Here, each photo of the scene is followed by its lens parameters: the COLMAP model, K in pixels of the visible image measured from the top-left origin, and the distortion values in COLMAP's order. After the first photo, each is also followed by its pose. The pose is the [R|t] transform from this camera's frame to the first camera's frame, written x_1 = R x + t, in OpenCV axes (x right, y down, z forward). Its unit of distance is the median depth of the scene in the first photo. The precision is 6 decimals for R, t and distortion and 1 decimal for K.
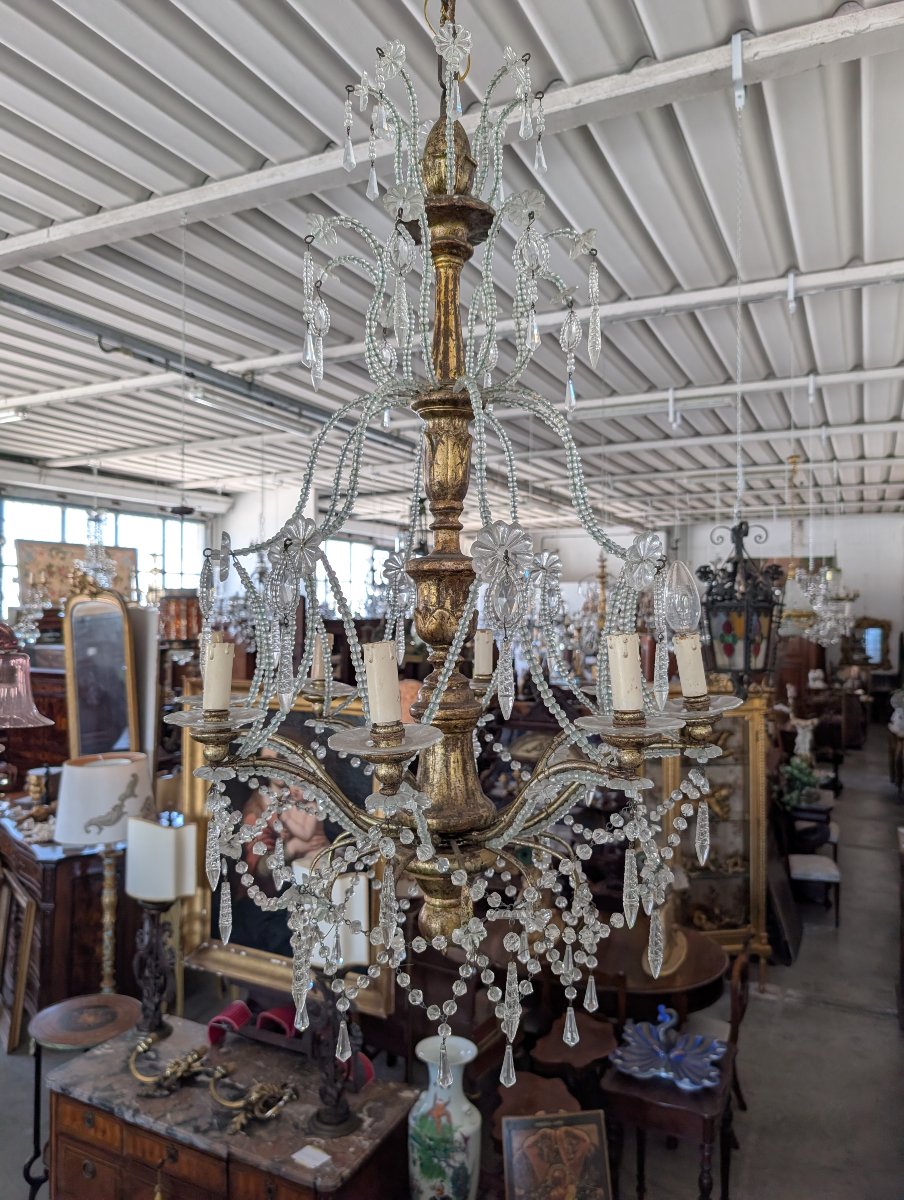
lens RADIAL K [[858.0, 0, 446.1], [0, 858.0, 594.2], [0, 0, 1]] dist [-0.003151, -0.005119]
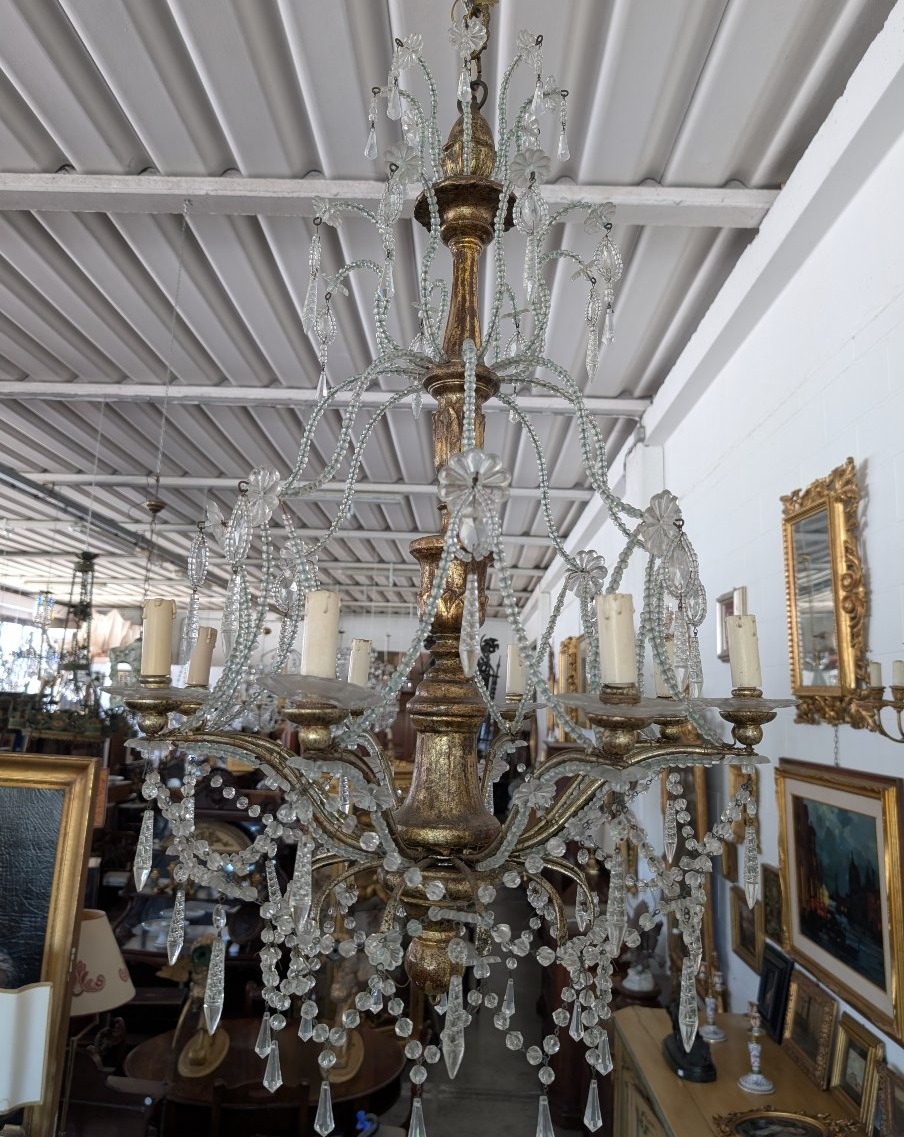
lens RADIAL K [[855.0, 0, 441.4], [0, 855.0, 544.8], [0, 0, 1]] dist [-0.005340, -0.003647]
pose [[0.909725, 0.108602, 0.400758, -0.110374], [-0.041791, 0.984236, -0.171854, 0.034665], [-0.413104, 0.139592, 0.899922, 0.051306]]
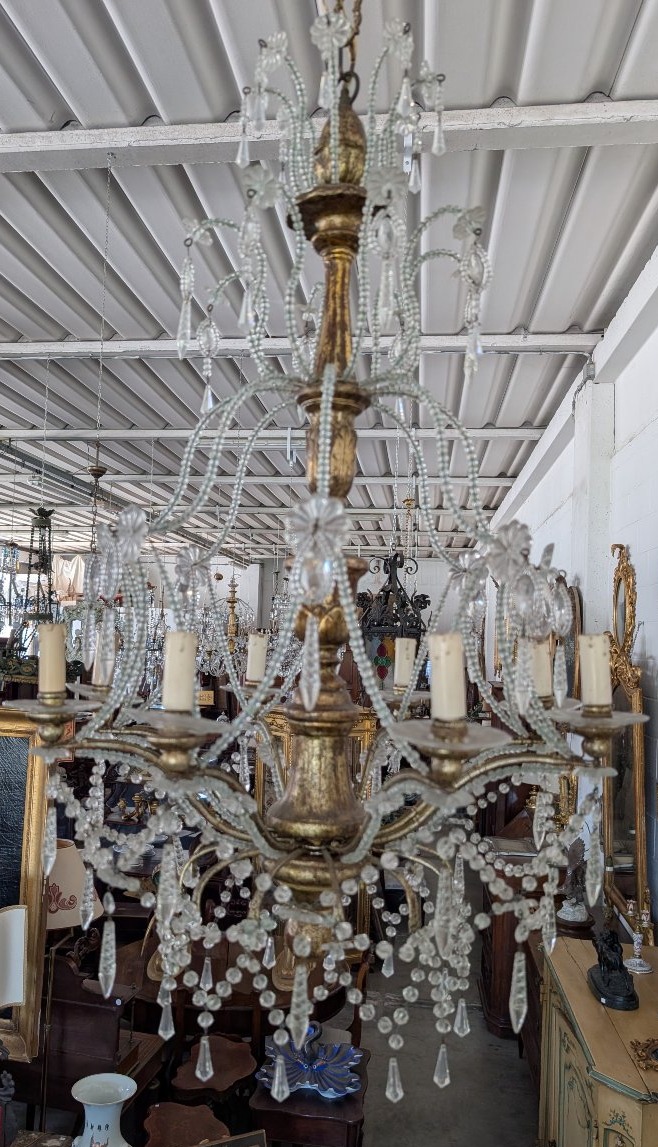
lens RADIAL K [[847.4, 0, 292.4], [0, 847.4, 602.3], [0, 0, 1]] dist [0.006031, -0.006328]
pose [[0.952905, 0.042923, 0.300216, -0.093949], [-0.035991, 0.998943, -0.028586, 0.011481], [-0.301126, 0.016435, 0.953443, 0.027991]]
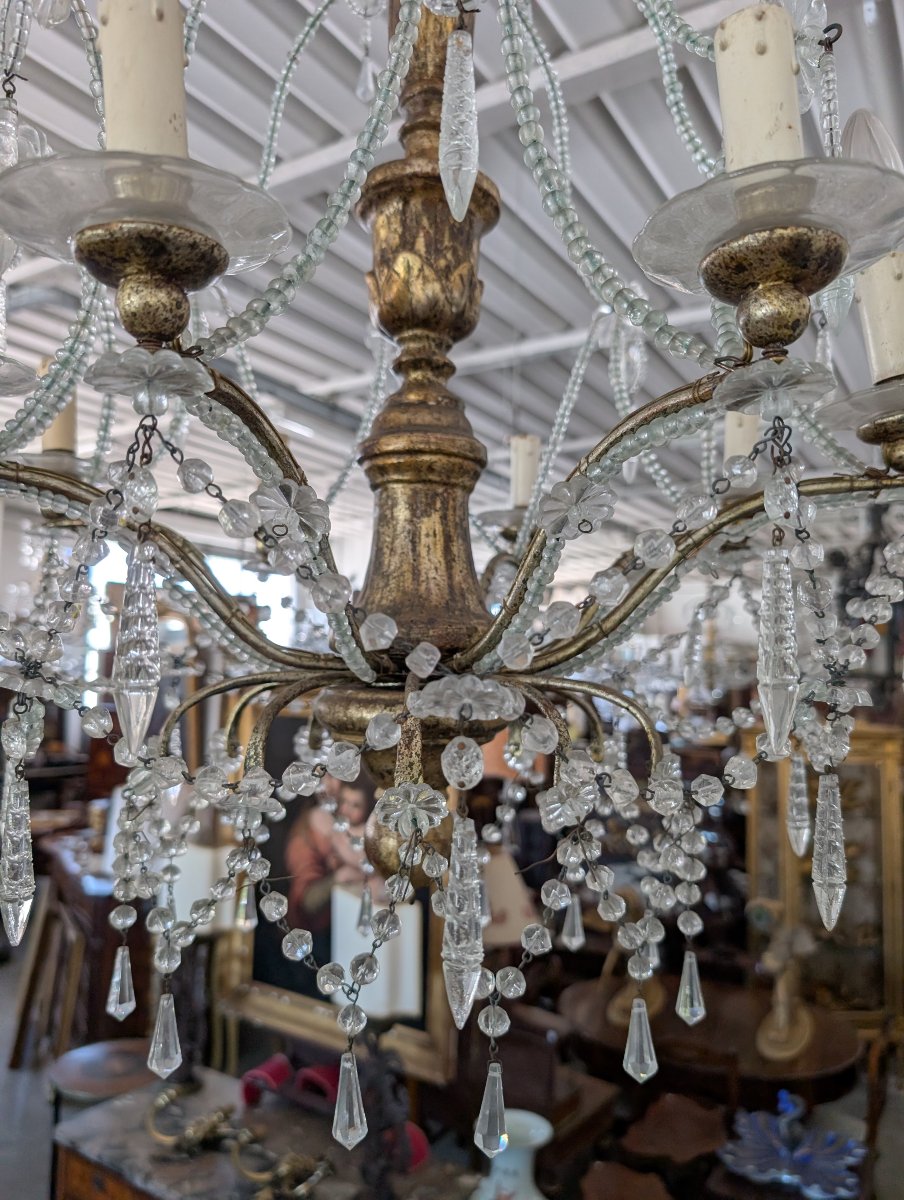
lens RADIAL K [[872.0, 0, 454.3], [0, 872.0, 616.6], [0, 0, 1]] dist [0.023798, -0.041400]
pose [[0.994594, 0.009502, -0.103401, 0.023015], [-0.014343, 0.998831, -0.046172, 0.075160], [0.102841, 0.047406, 0.993567, 0.126677]]
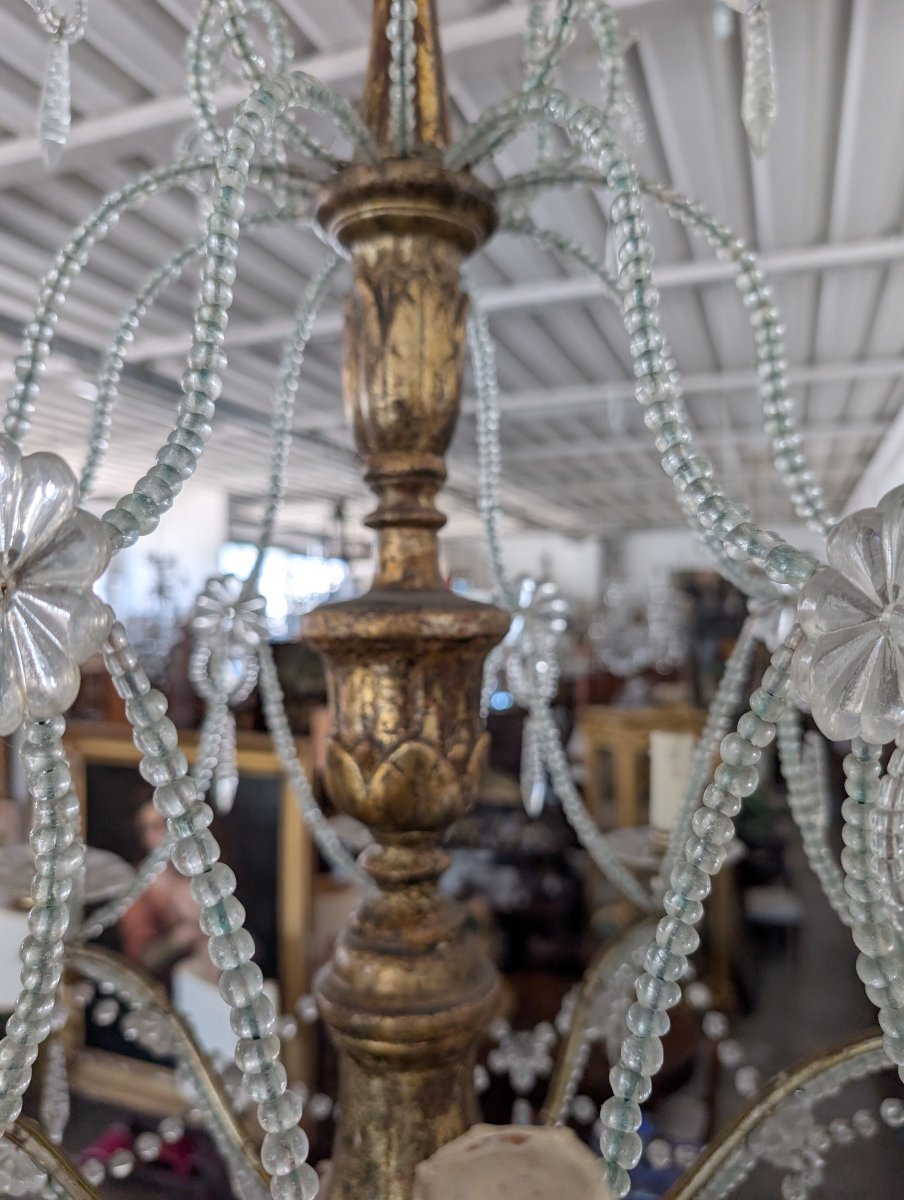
lens RADIAL K [[884.0, 0, 449.0], [0, 884.0, 607.3], [0, 0, 1]] dist [-0.017716, 0.000217]
pose [[0.996099, -0.010221, 0.087647, -0.005856], [0.010220, 0.999948, 0.000465, -0.011286], [-0.087648, 0.000432, 0.996151, 0.169690]]
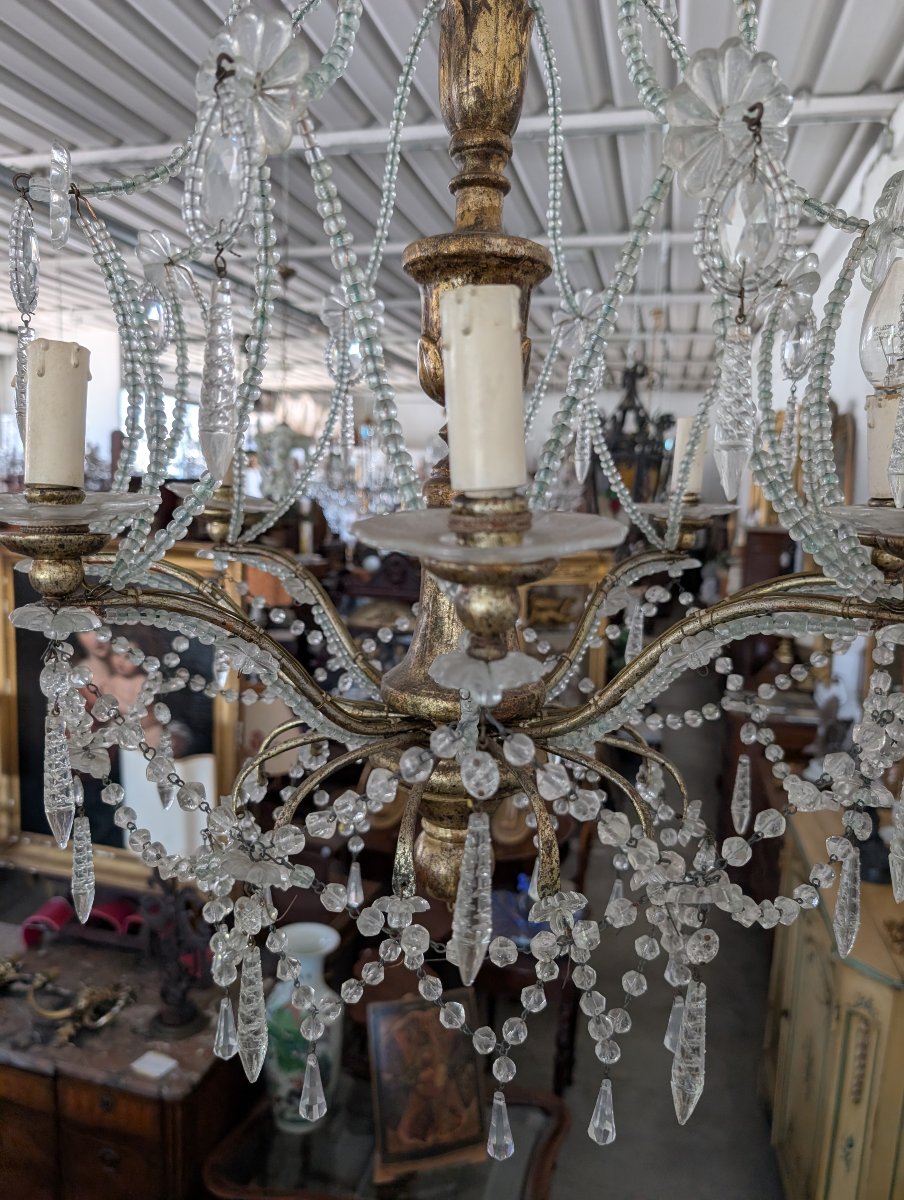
lens RADIAL K [[869.4, 0, 434.4], [0, 869.4, 598.1], [0, 0, 1]] dist [-0.011435, -0.002041]
pose [[0.980783, 0.000404, 0.195101, -0.039150], [-0.030109, 0.988332, 0.149311, 0.029188], [-0.192764, -0.152316, 0.969351, 0.119662]]
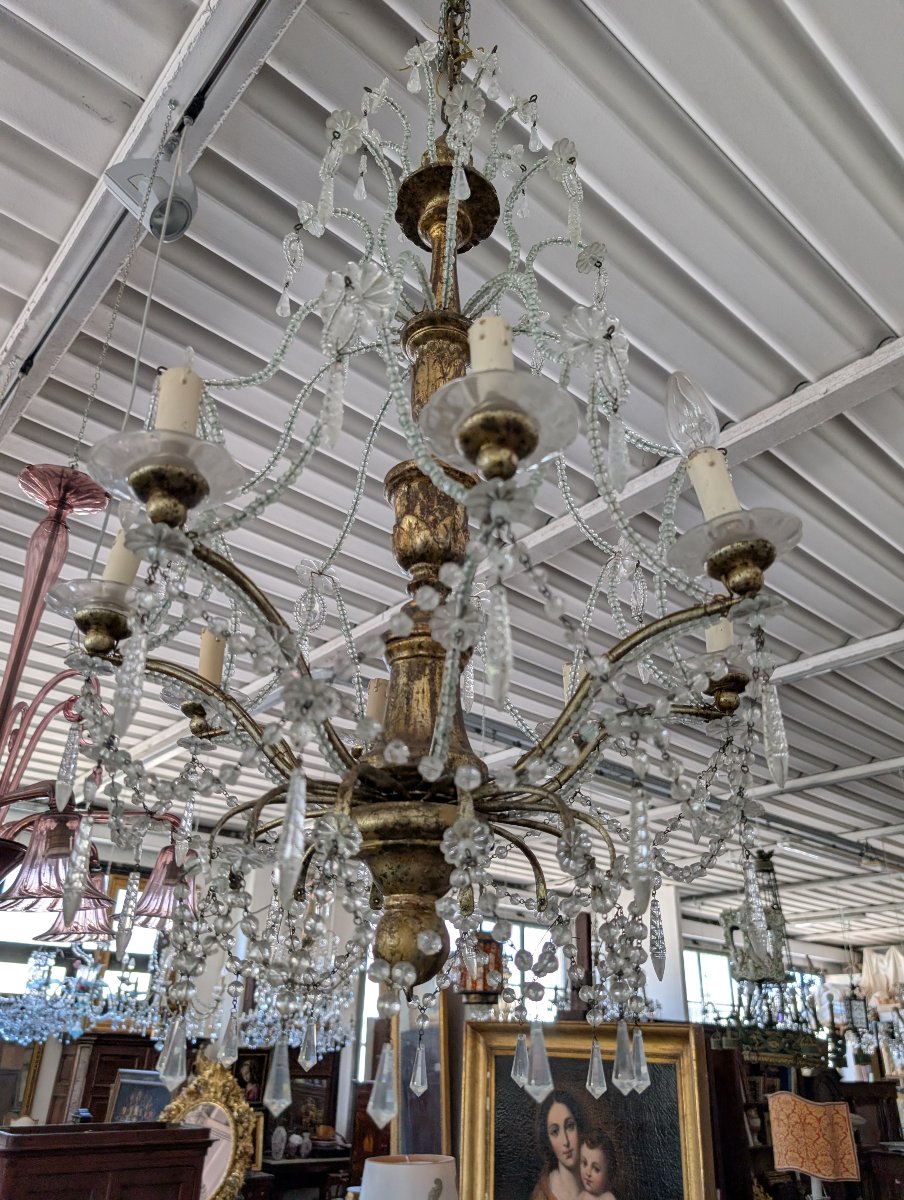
lens RADIAL K [[860.0, 0, 457.5], [0, 860.0, 607.6], [0, 0, 1]] dist [-0.004810, -0.001515]
pose [[0.916878, -0.167774, -0.362196, 0.087548], [-0.014509, 0.892772, -0.450275, 0.127056], [0.398903, 0.418102, 0.816129, 0.106691]]
